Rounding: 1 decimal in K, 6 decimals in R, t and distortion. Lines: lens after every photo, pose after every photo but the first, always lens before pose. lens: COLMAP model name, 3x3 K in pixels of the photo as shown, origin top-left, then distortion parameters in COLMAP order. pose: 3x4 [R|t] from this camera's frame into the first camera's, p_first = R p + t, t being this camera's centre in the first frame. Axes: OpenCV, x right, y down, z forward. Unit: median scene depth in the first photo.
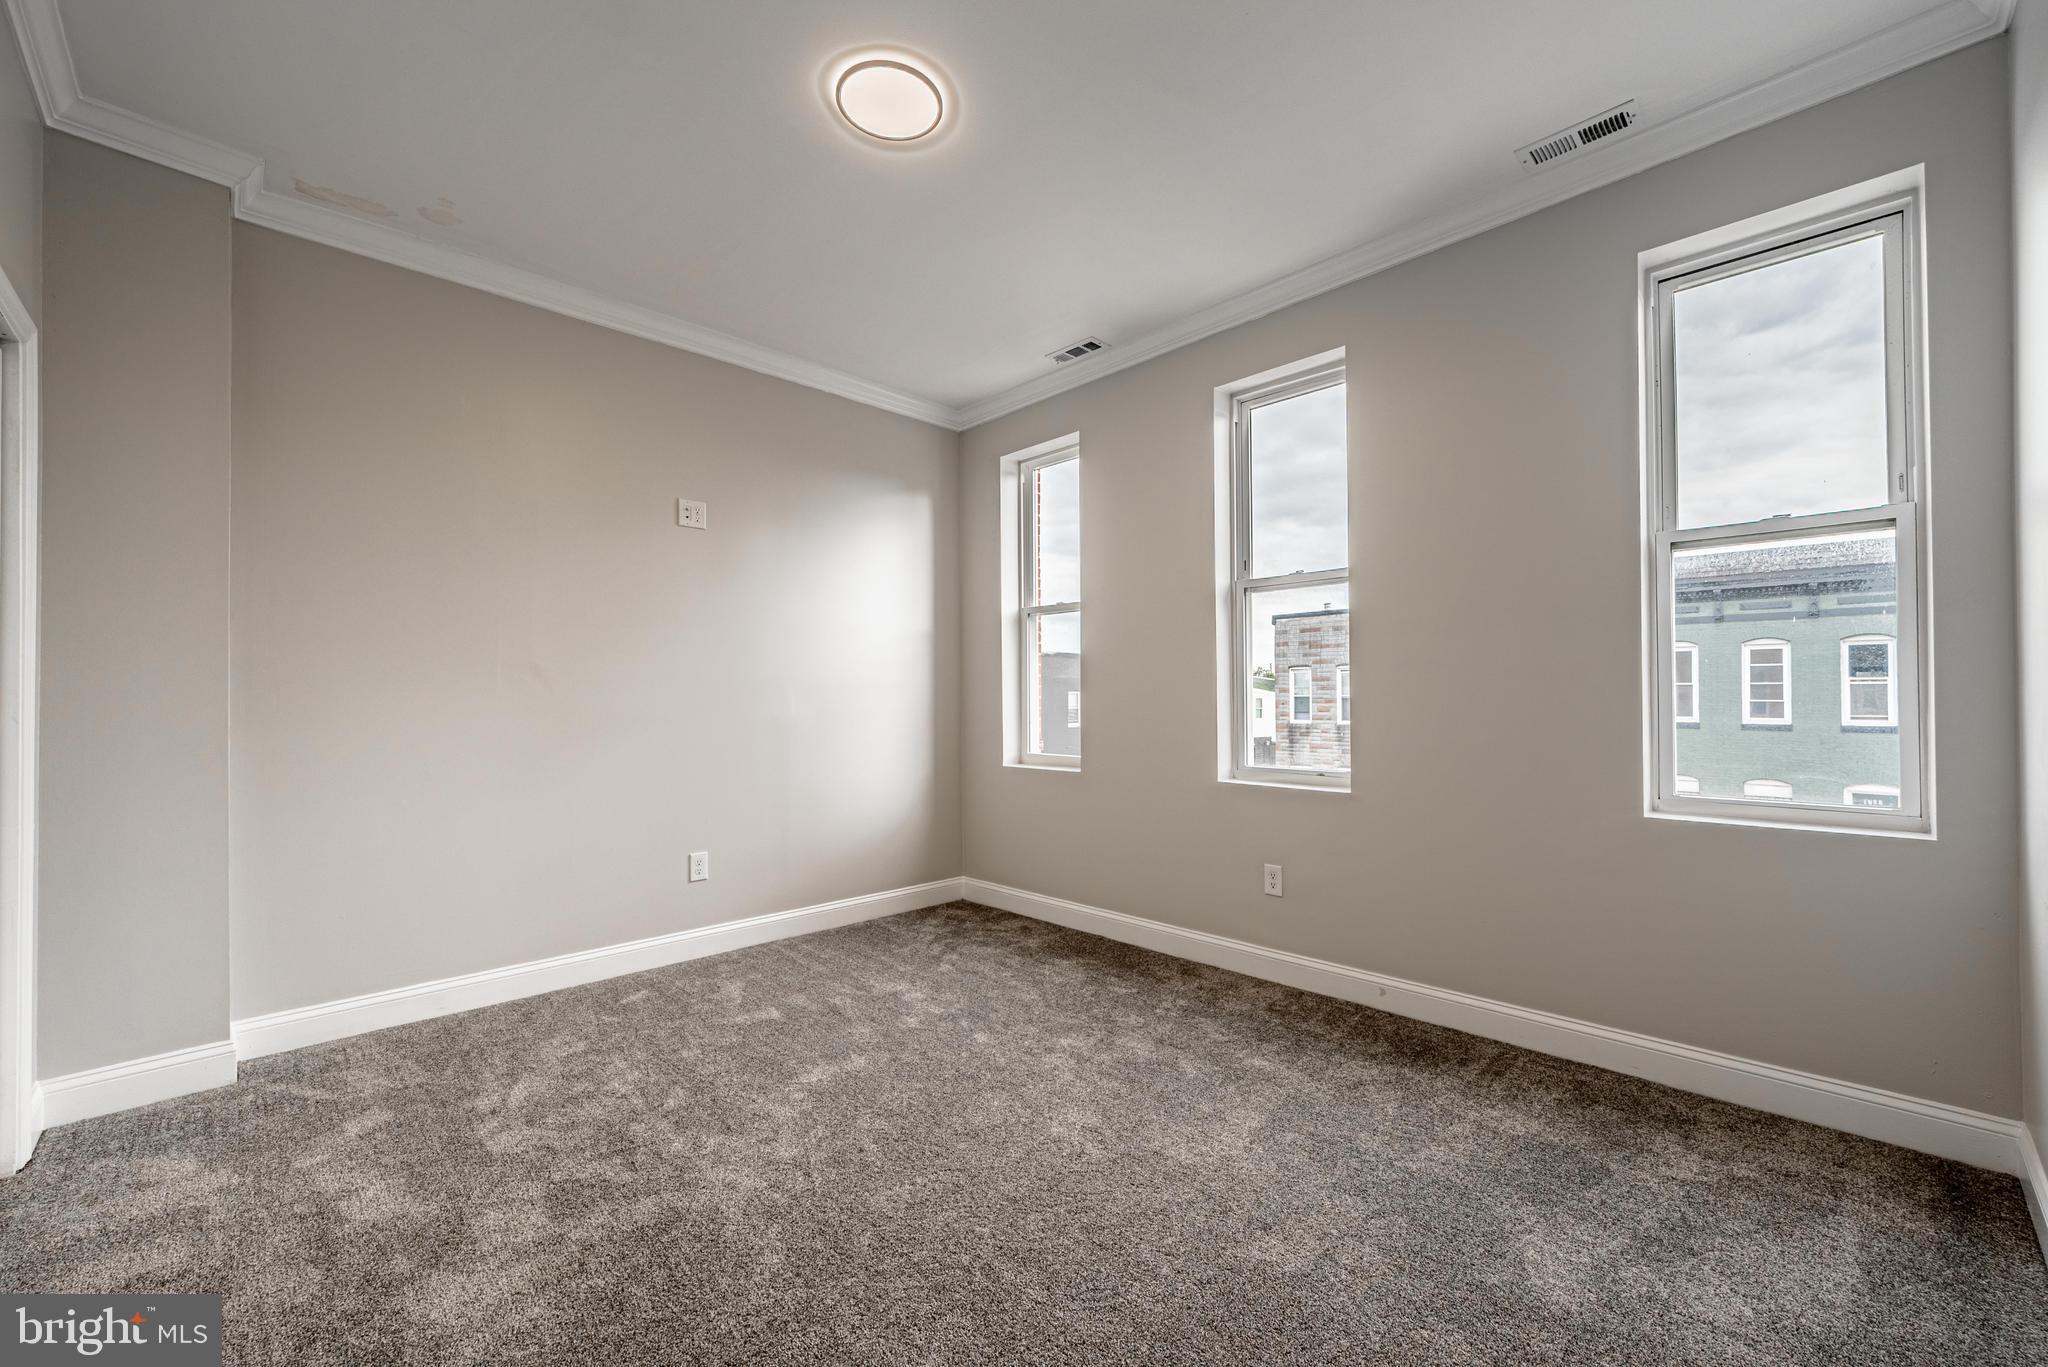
lens RADIAL K [[801.4, 0, 1023.5], [0, 801.4, 686.8], [0, 0, 1]] dist [0.000420, 0.000684]
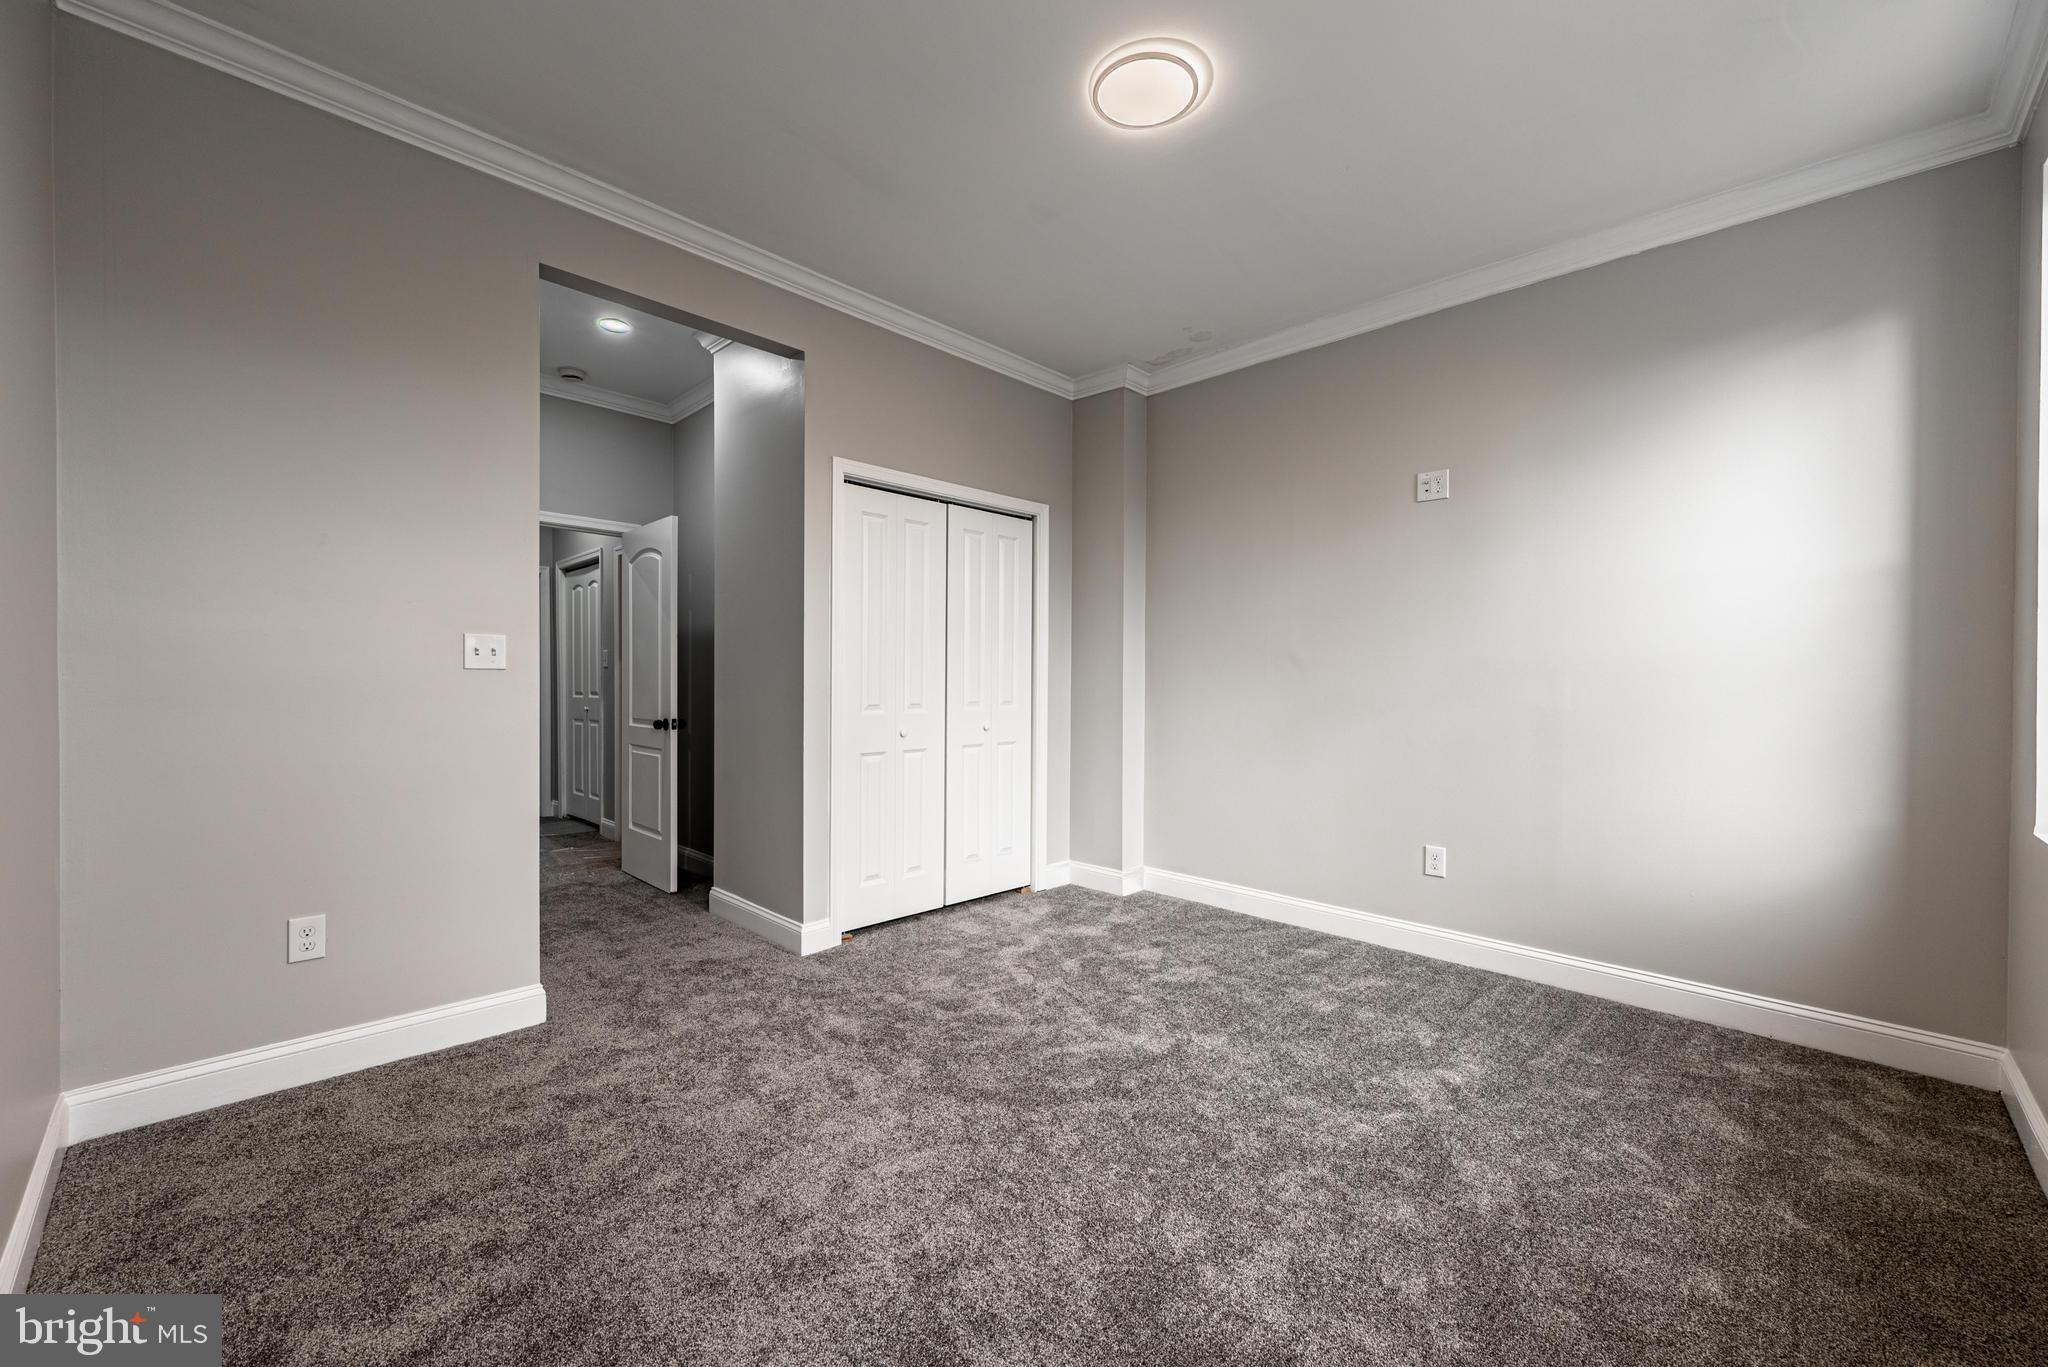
lens RADIAL K [[801.4, 0, 1021.2], [0, 801.4, 686.3], [0, 0, 1]] dist [0.000420, 0.000684]
pose [[0.029527, 0.012113, -0.999491, 0.529787], [0.004068, 0.999917, 0.012239, 0.006287], [0.999556, -0.004427, 0.029476, 0.502772]]
